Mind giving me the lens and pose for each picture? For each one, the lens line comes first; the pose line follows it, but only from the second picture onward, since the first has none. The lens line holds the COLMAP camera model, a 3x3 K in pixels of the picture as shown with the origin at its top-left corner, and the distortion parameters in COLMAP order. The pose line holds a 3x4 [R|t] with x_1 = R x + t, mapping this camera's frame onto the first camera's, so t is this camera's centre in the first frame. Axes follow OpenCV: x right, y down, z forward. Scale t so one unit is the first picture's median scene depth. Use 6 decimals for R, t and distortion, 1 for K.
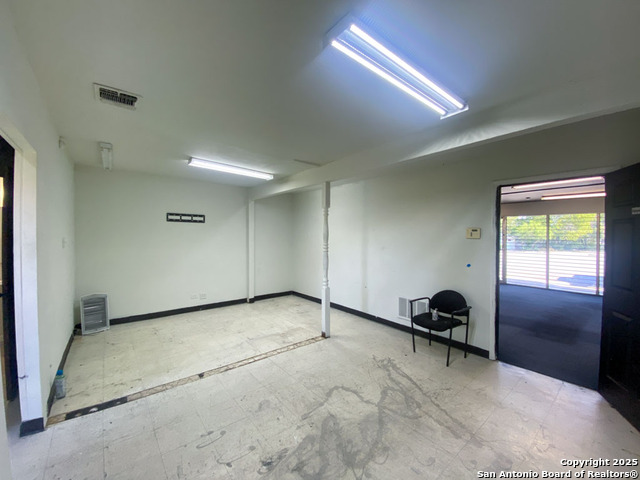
lens RADIAL K [[256.7, 0, 316.4], [0, 256.7, 238.0], [0, 0, 1]] dist [0.017027, -0.012358]
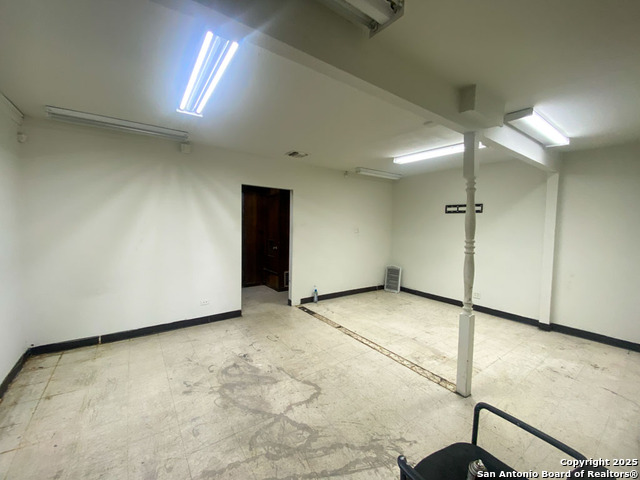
lens RADIAL K [[256.7, 0, 320.9], [0, 256.7, 236.5], [0, 0, 1]] dist [0.017027, -0.012358]
pose [[-0.041931, 0.041903, -0.998241, 0.796605], [-0.026888, 0.998711, 0.043052, -0.002011], [0.998759, 0.028646, -0.040750, 0.843343]]
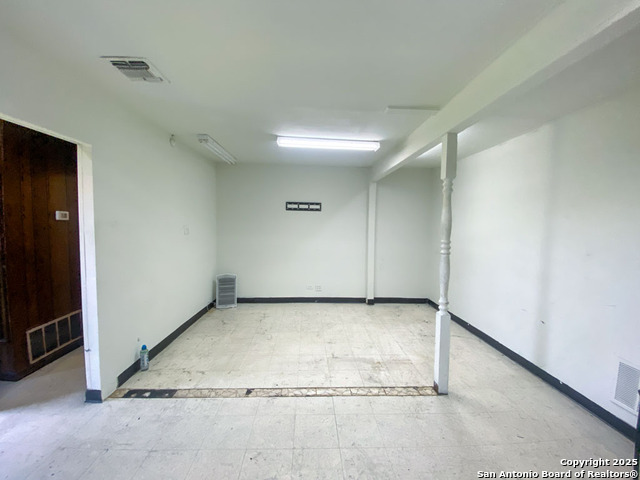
lens RADIAL K [[256.7, 0, 319.3], [0, 256.7, 239.0], [0, 0, 1]] dist [0.017027, -0.012358]
pose [[0.807148, 0.043892, -0.588715, 0.187714], [-0.016594, 0.998525, 0.051696, -0.010039], [0.590115, -0.031957, 0.806686, 0.423006]]
